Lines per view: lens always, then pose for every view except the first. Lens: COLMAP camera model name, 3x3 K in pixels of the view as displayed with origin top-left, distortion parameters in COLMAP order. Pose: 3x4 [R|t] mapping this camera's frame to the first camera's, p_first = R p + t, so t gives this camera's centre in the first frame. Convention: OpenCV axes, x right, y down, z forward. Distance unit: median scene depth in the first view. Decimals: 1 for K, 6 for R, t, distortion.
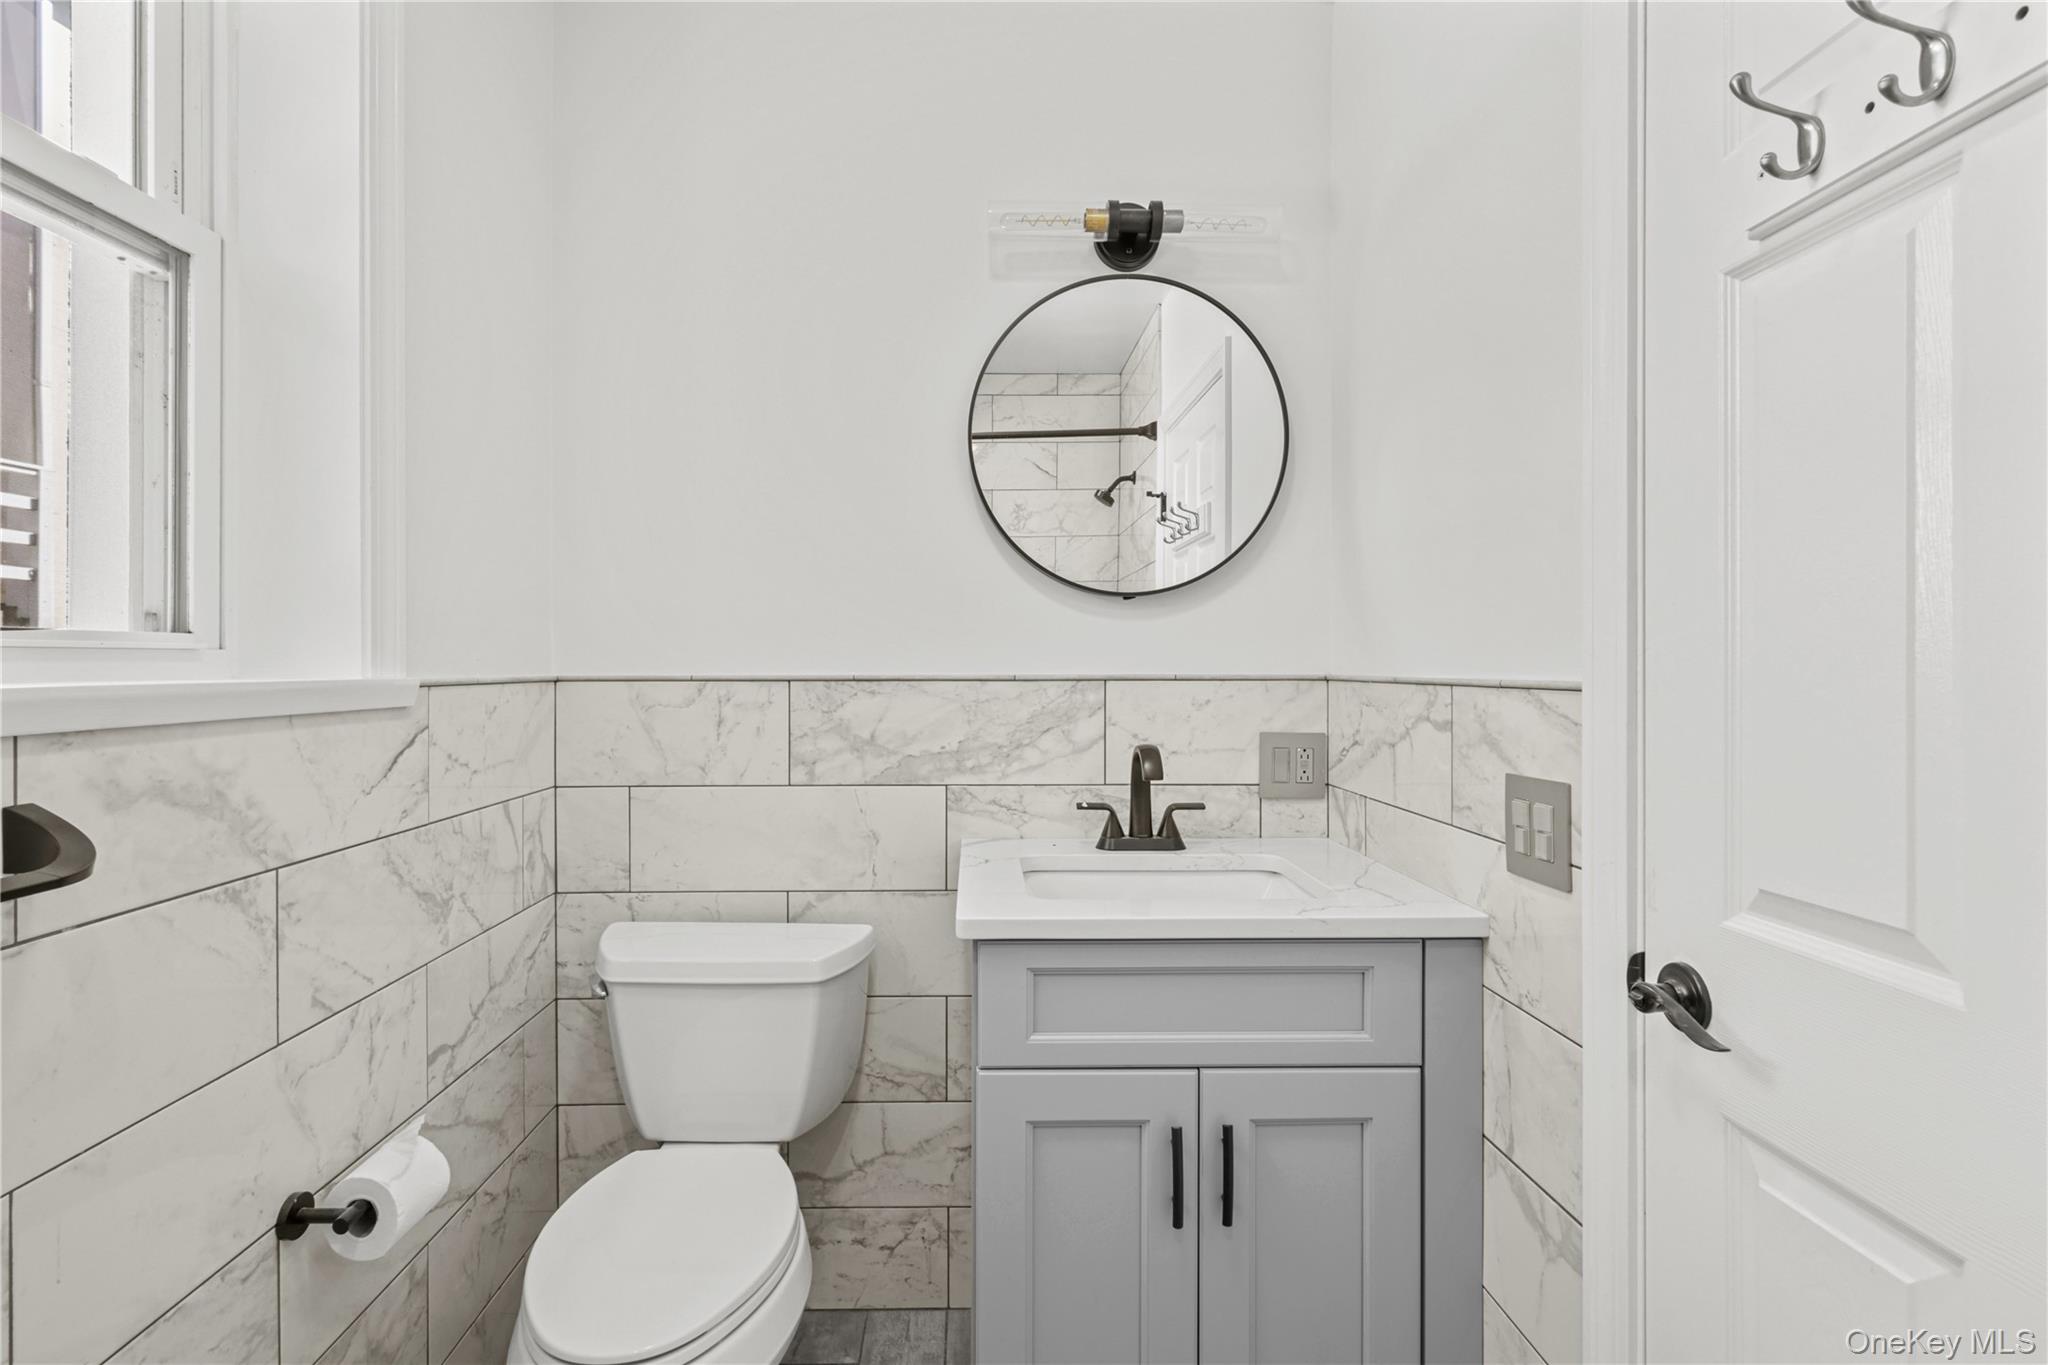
lens RADIAL K [[963.1, 0, 1013.9], [0, 963.1, 667.0], [0, 0, 1]] dist [-0.001238, 0.001056]
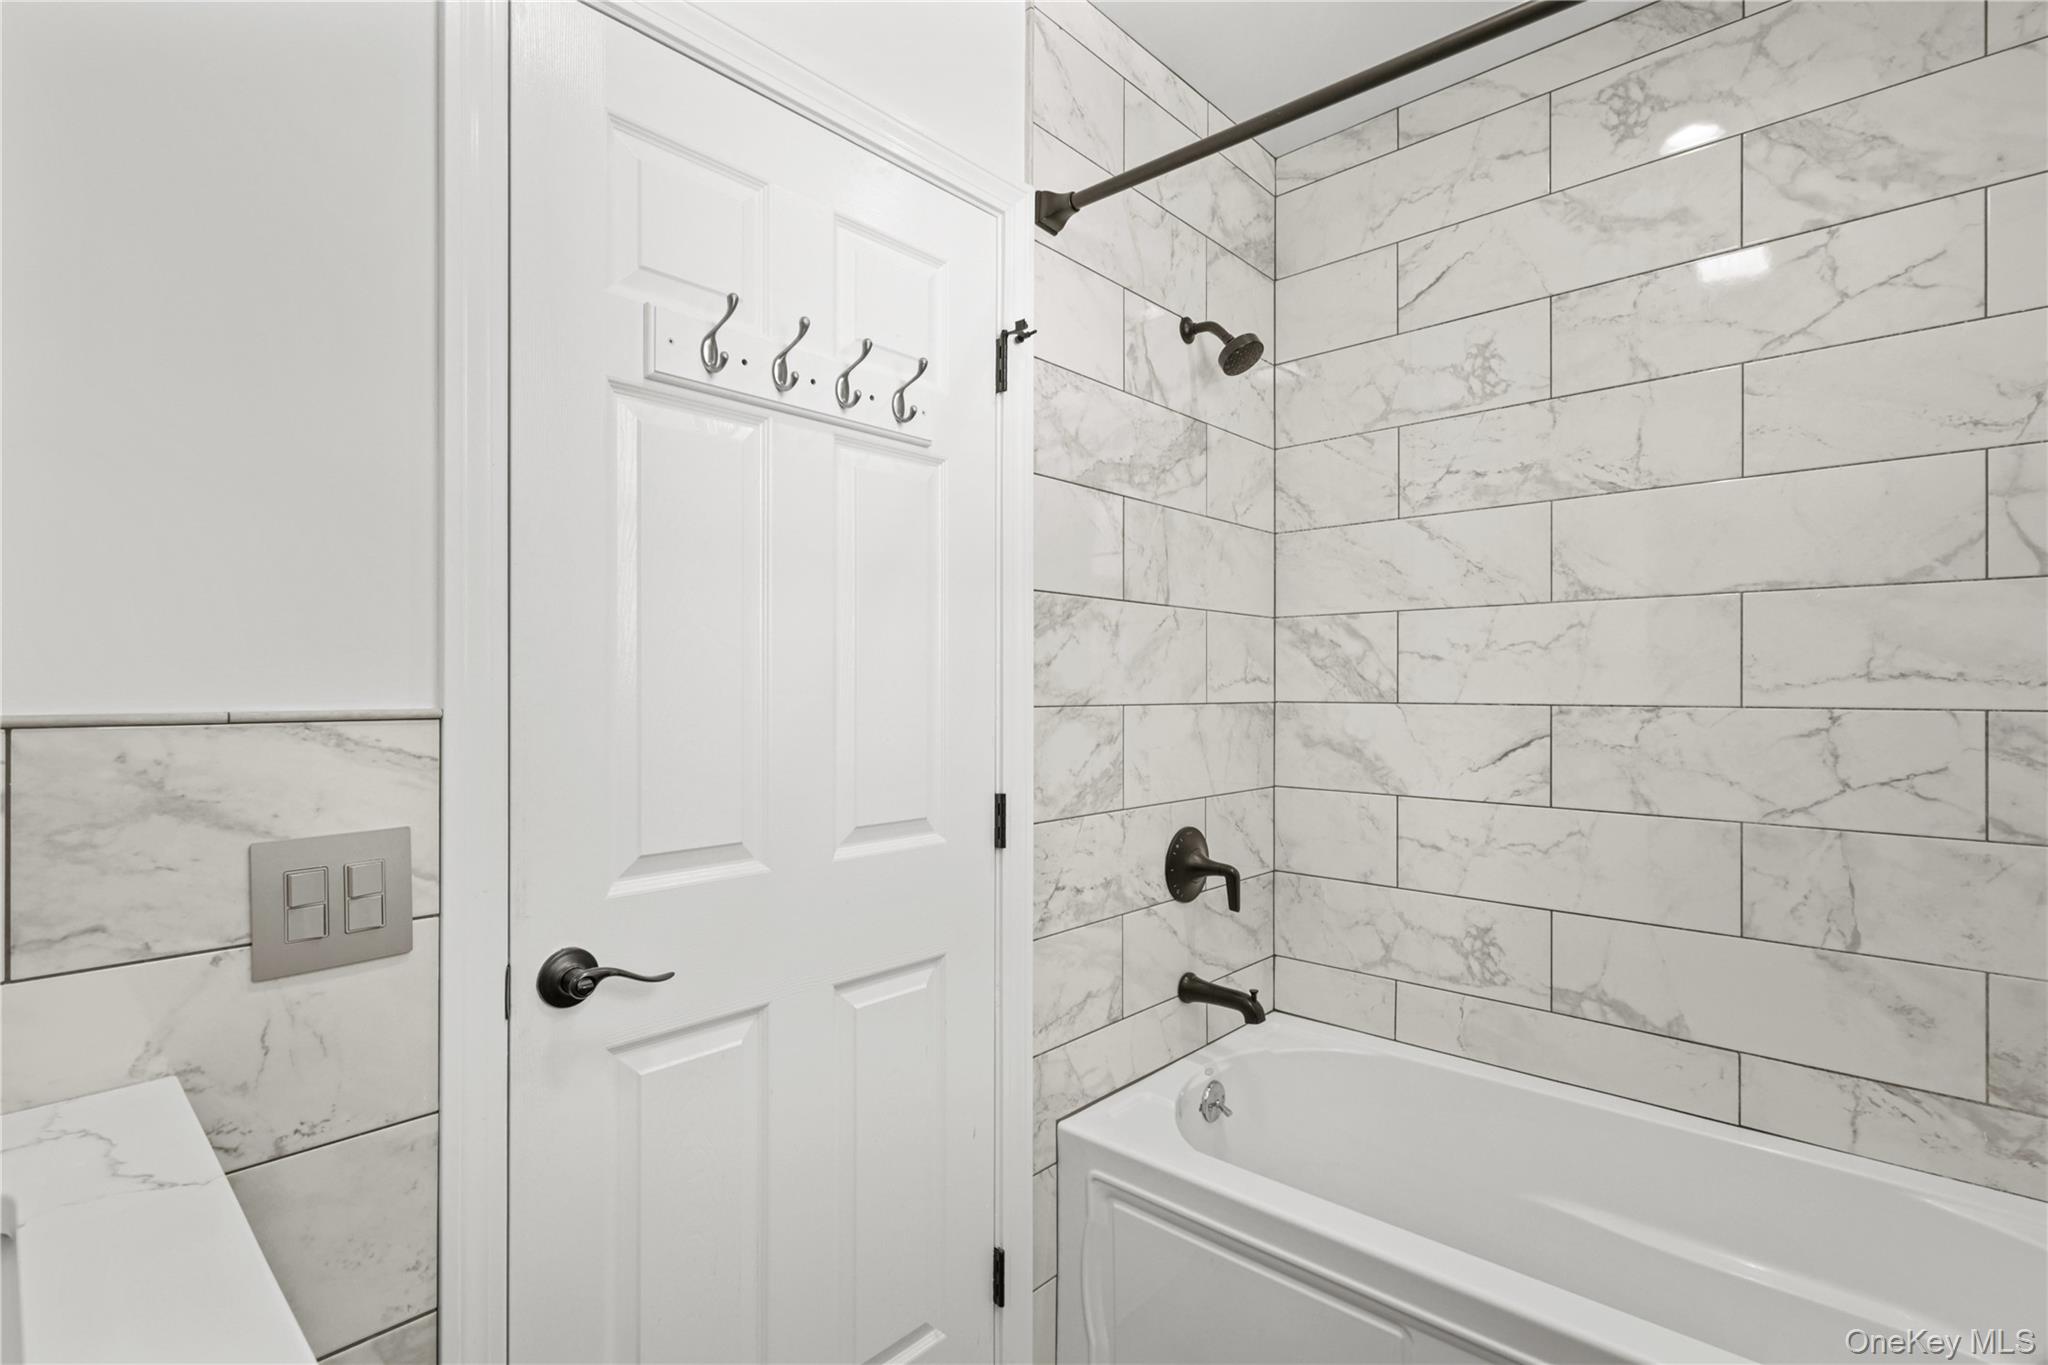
lens RADIAL K [[963.1, 0, 1021.8], [0, 963.1, 692.9], [0, 0, 1]] dist [-0.001238, 0.001056]
pose [[-0.713602, -0.000789, 0.700551, -0.418260], [0.003376, 0.999984, 0.004566, -0.001899], [-0.700543, 0.005623, -0.713588, 1.198397]]
